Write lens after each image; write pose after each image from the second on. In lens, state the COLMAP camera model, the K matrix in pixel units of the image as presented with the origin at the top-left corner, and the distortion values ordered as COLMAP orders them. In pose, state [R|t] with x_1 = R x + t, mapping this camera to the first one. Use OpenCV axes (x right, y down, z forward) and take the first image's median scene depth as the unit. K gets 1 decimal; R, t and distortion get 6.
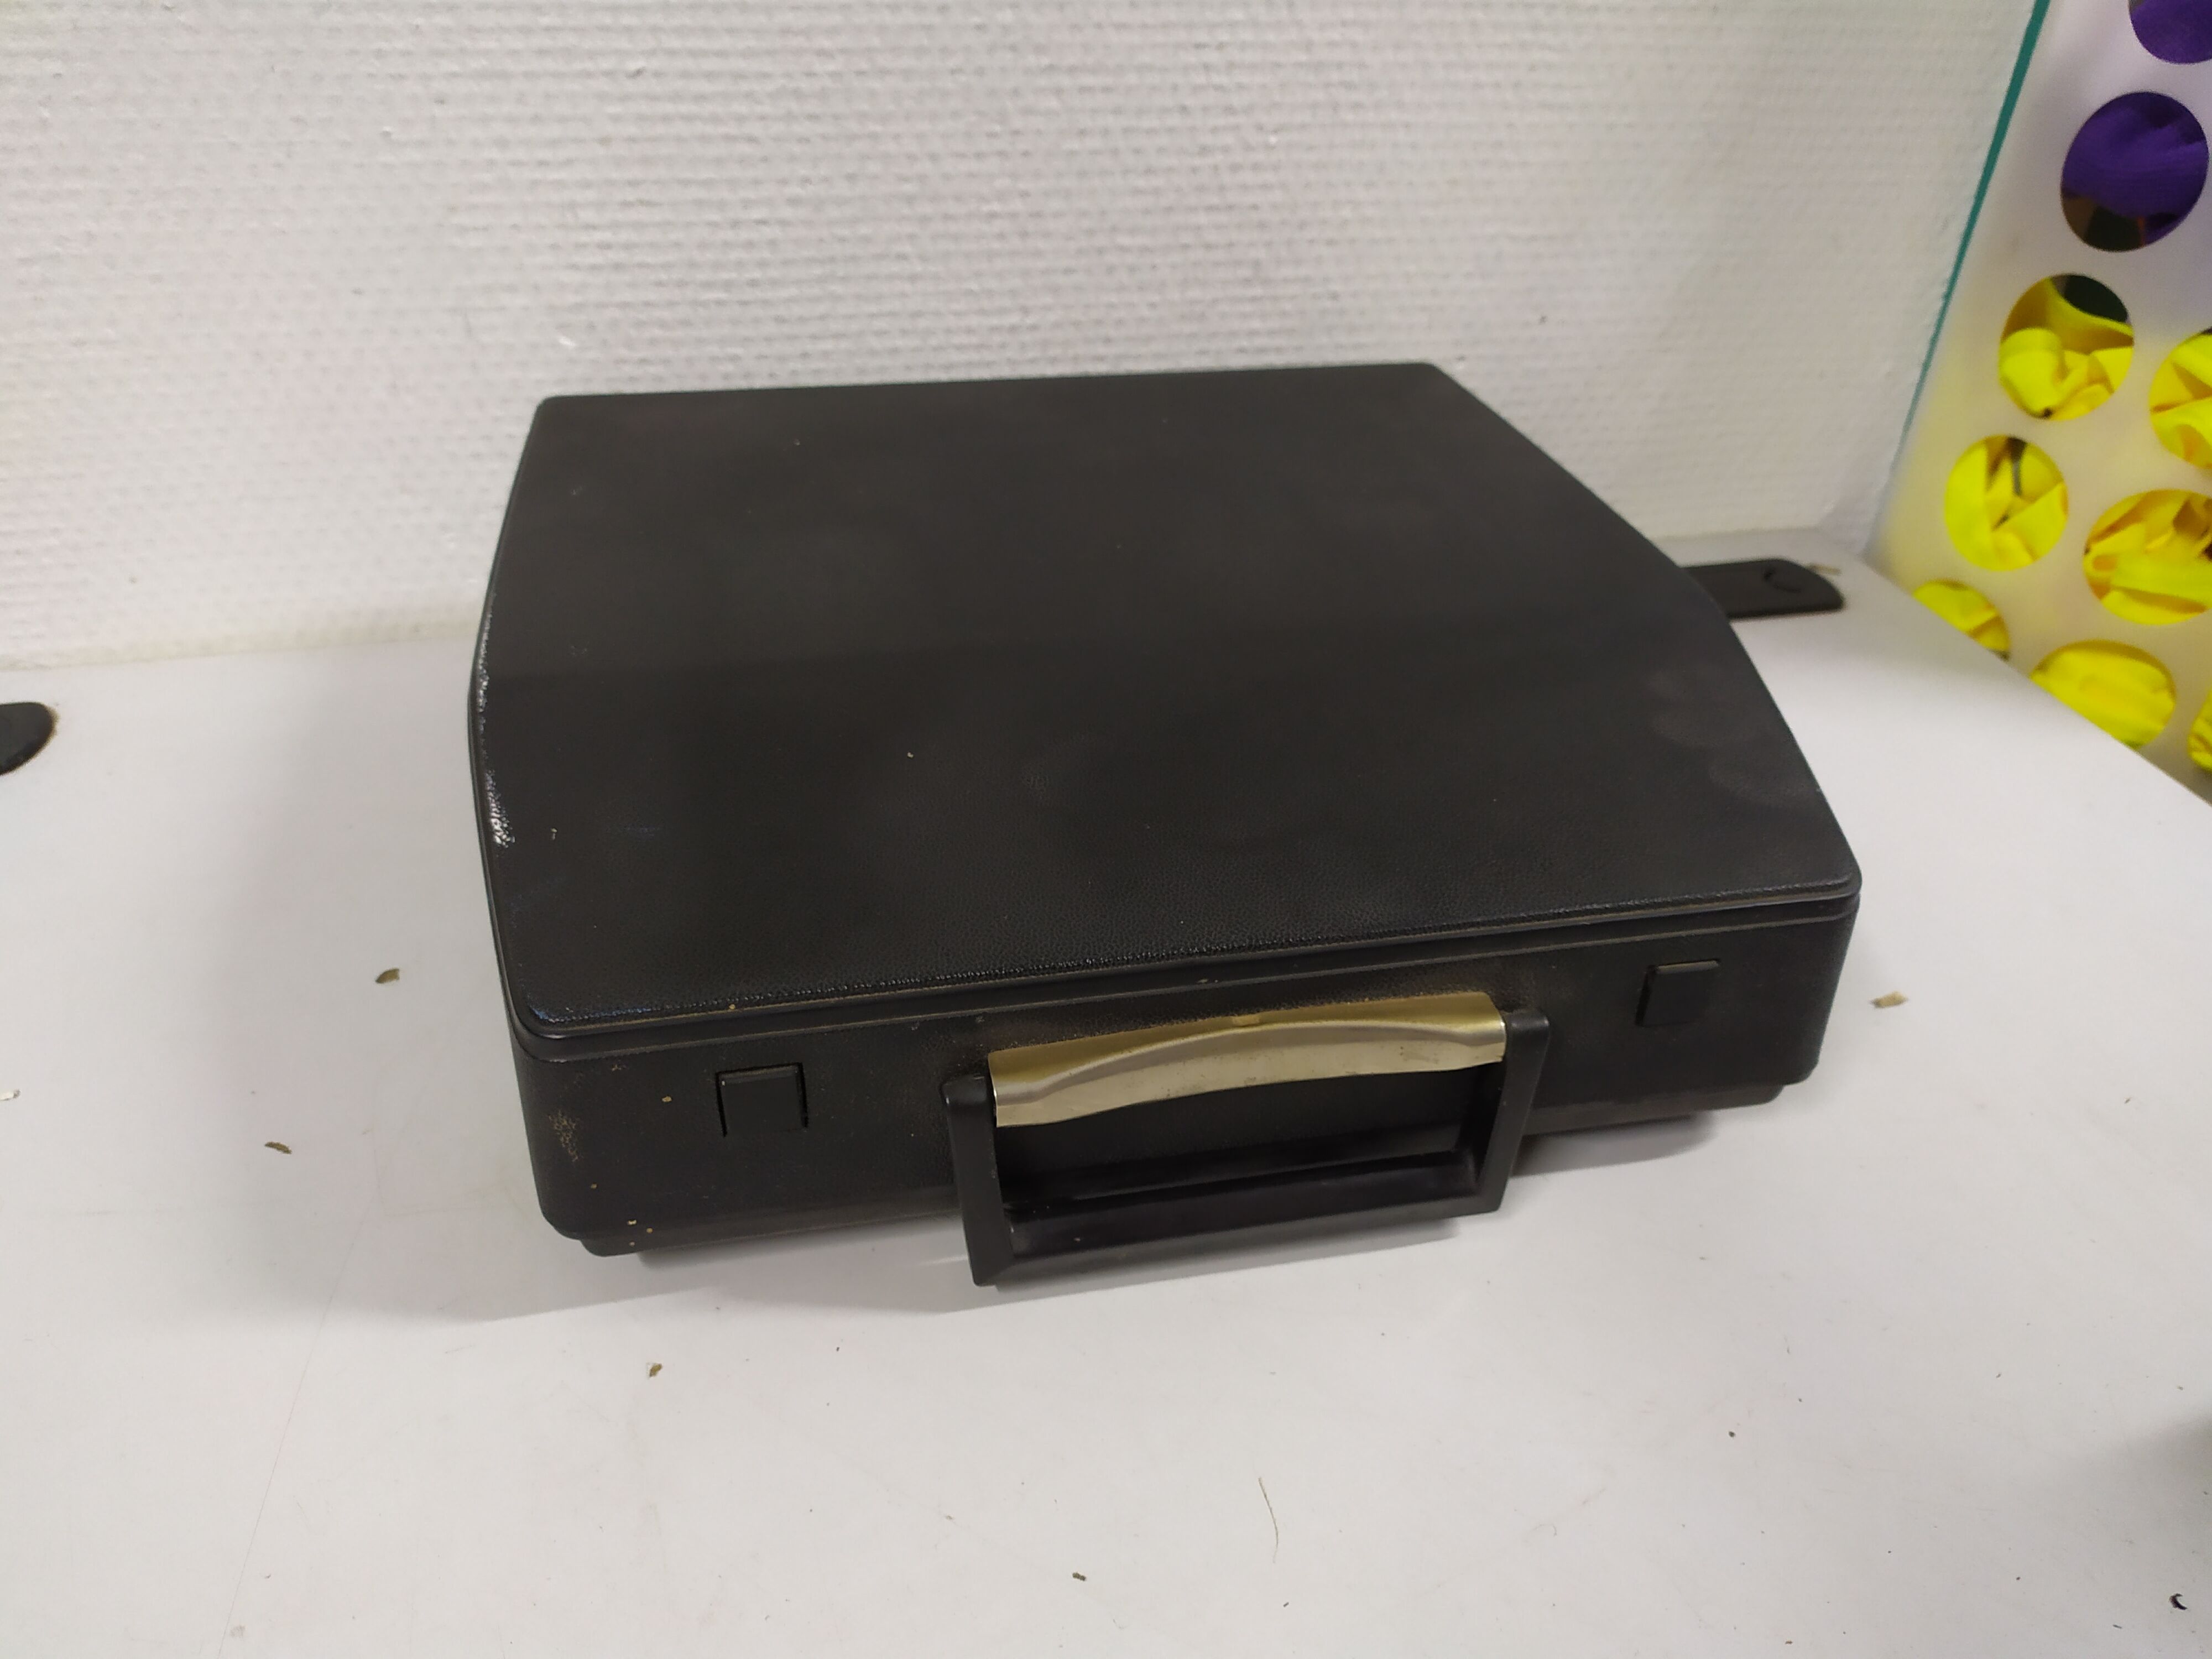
lens RADIAL K [[1692.0, 0, 1097.1], [0, 1692.0, 829.6], [0, 0, 1]] dist [0.025953, -0.049840]
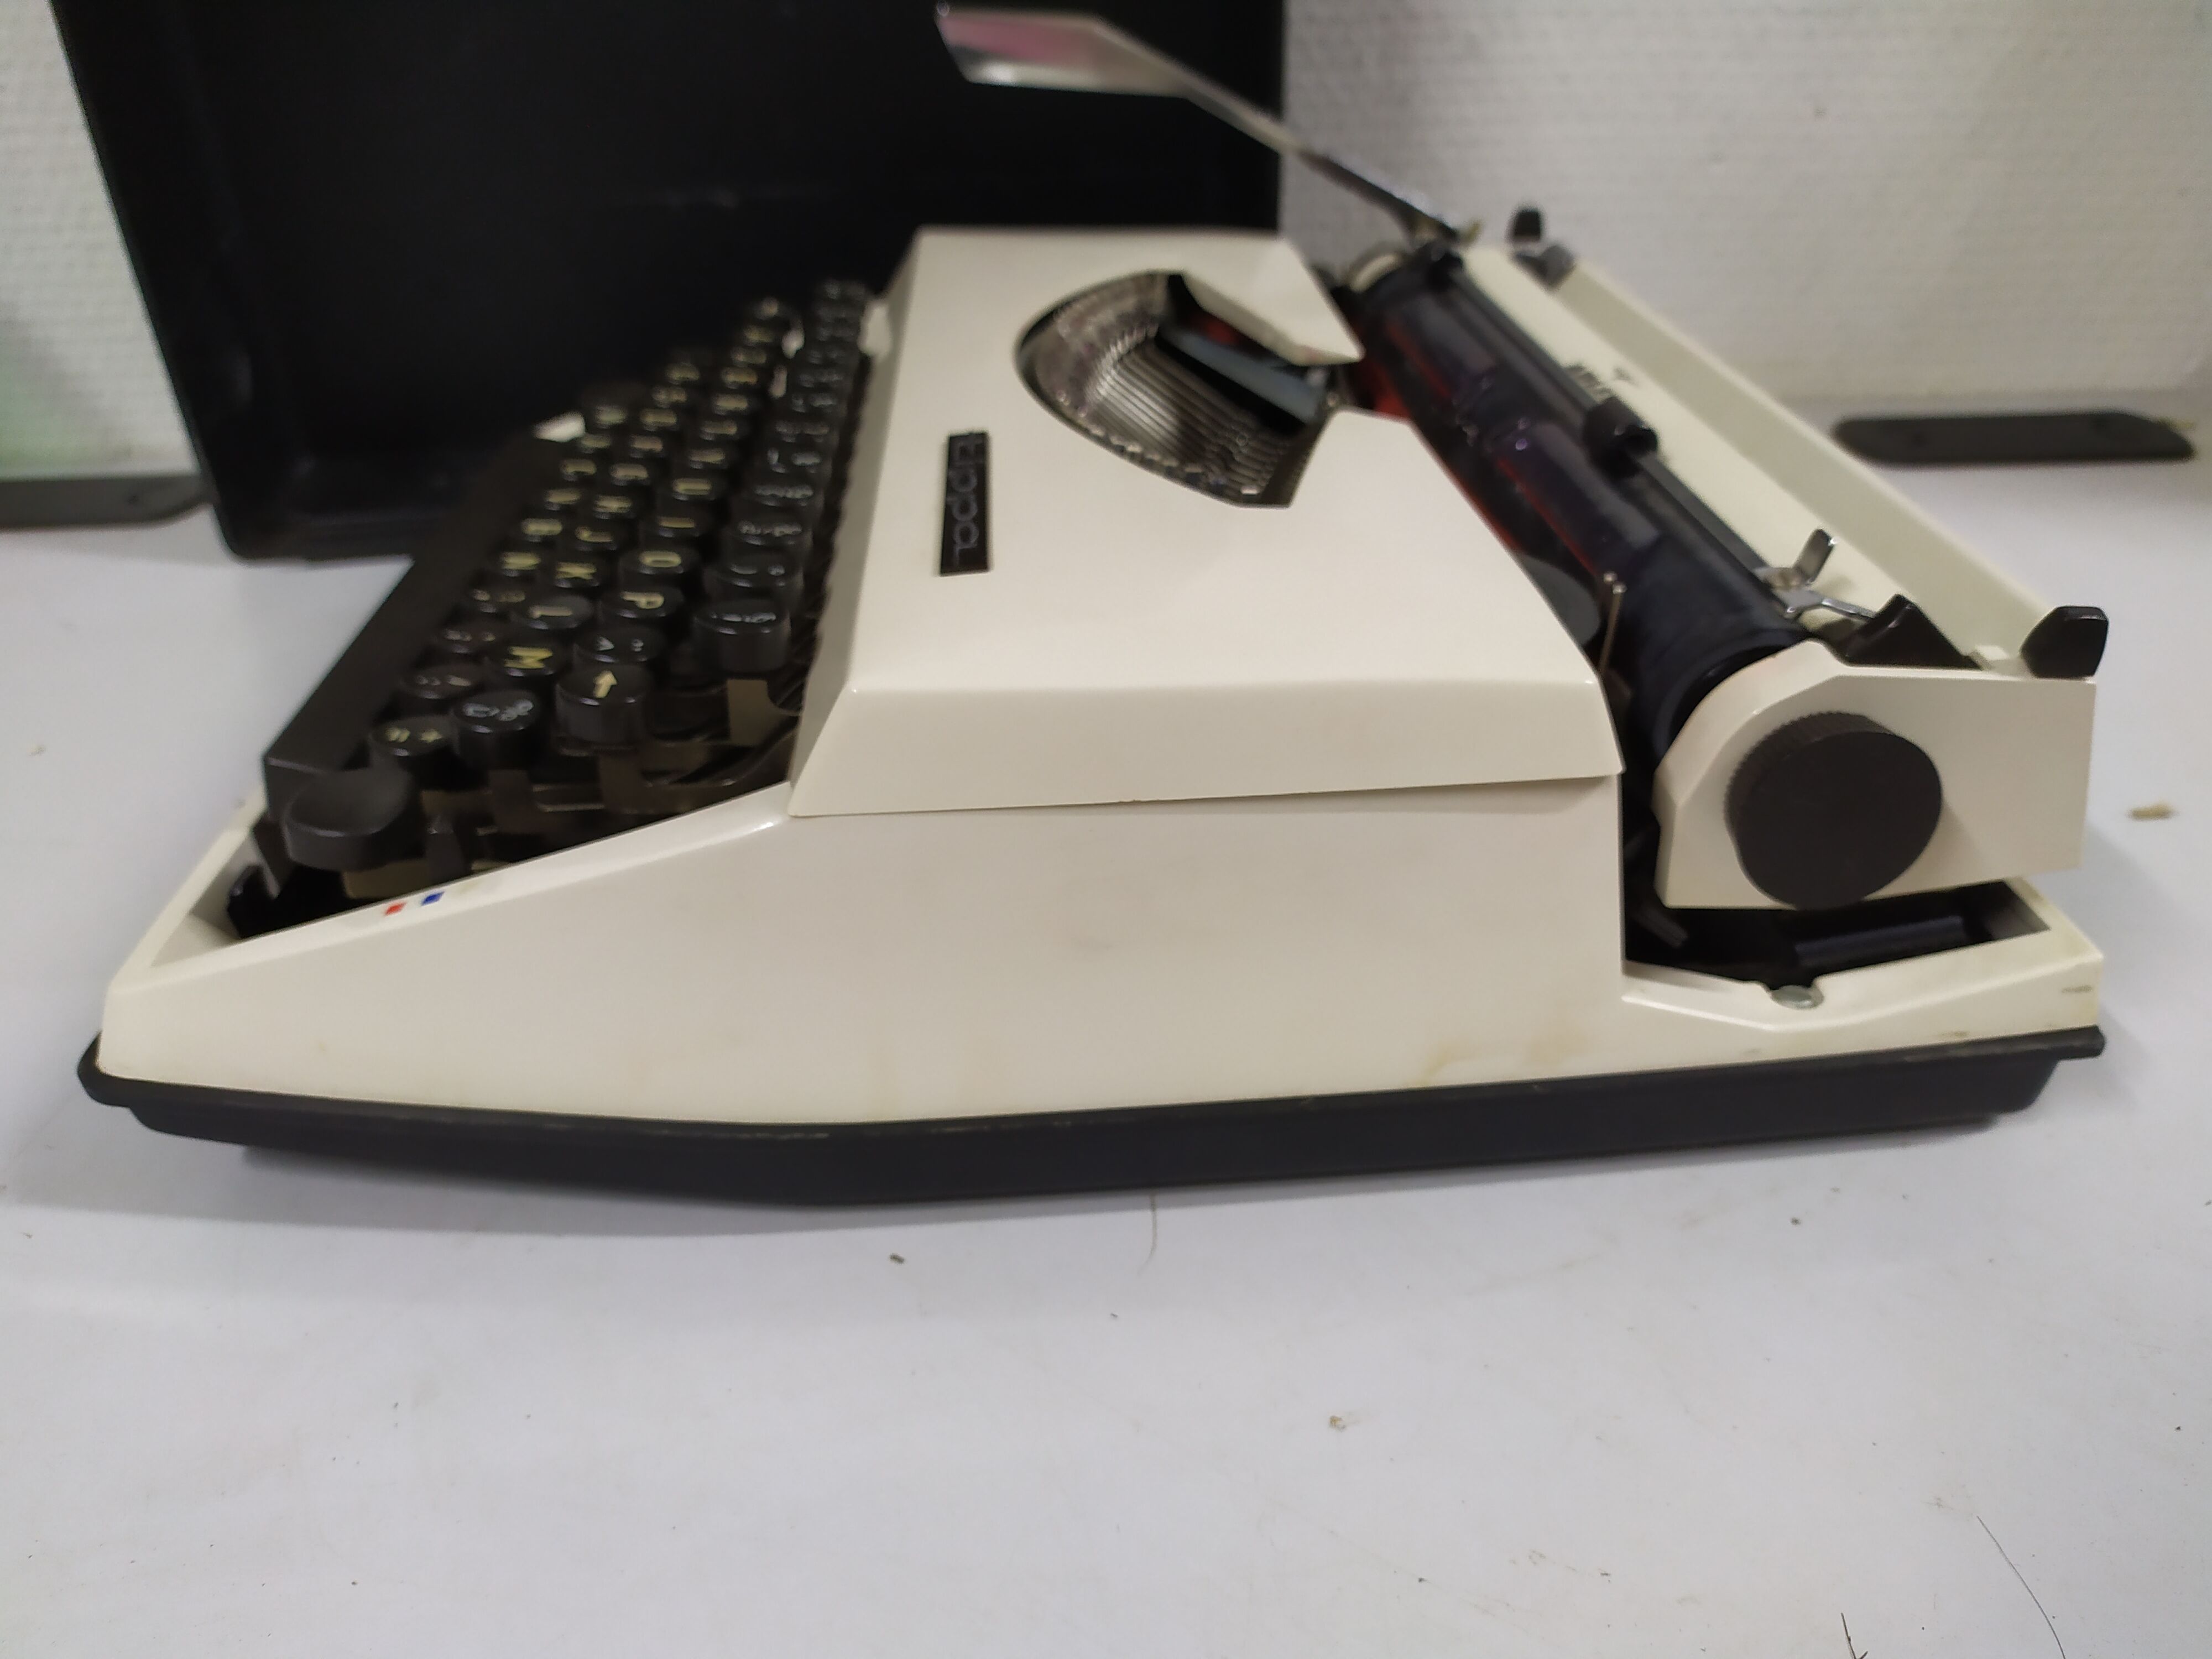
lens RADIAL K [[1692.0, 0, 1103.3], [0, 1692.0, 837.3], [0, 0, 1]] dist [0.025953, -0.049840]
pose [[0.974228, 0.065541, -0.215835, 0.122227], [-0.075233, 0.996480, -0.036989, 0.128171], [0.212651, 0.052274, 0.975729, 0.105590]]
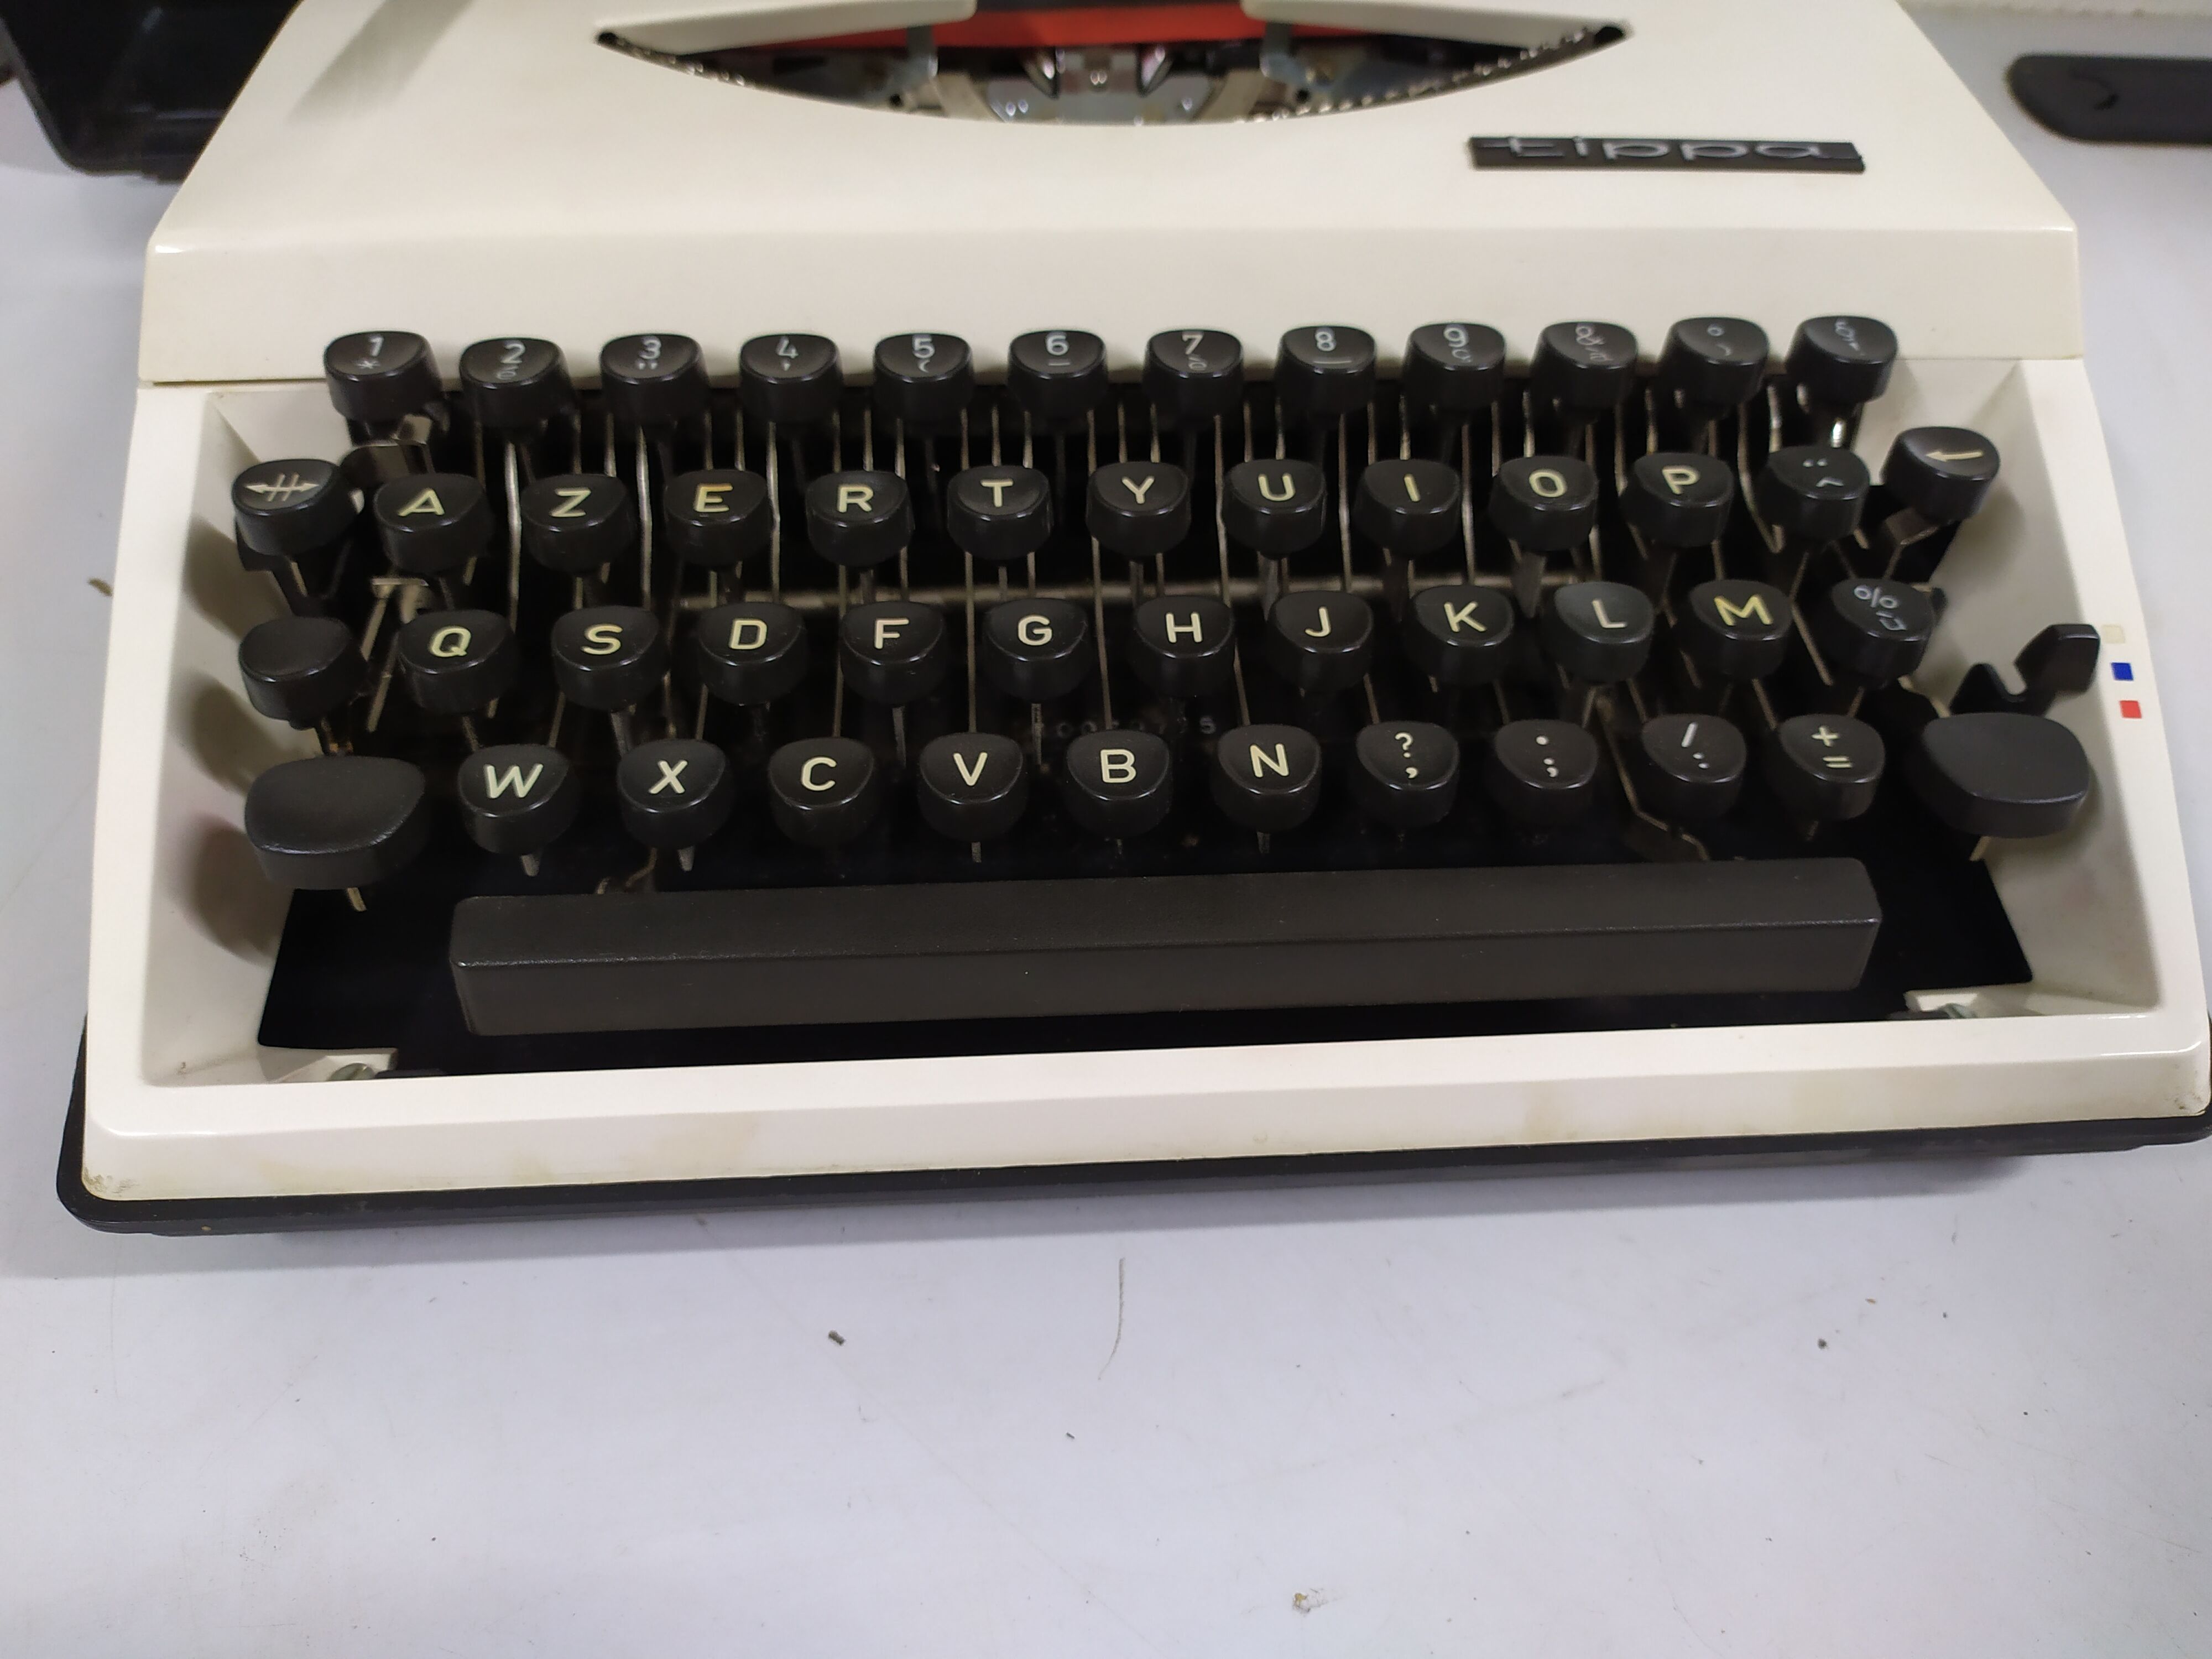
lens RADIAL K [[1692.0, 0, 1101.9], [0, 1692.0, 848.6], [0, 0, 1]] dist [0.025953, -0.049840]
pose [[0.968959, 0.180771, -0.168640, 0.092783], [-0.125830, 0.947798, 0.292994, 0.002242], [0.212802, -0.262680, 0.941124, 0.187639]]
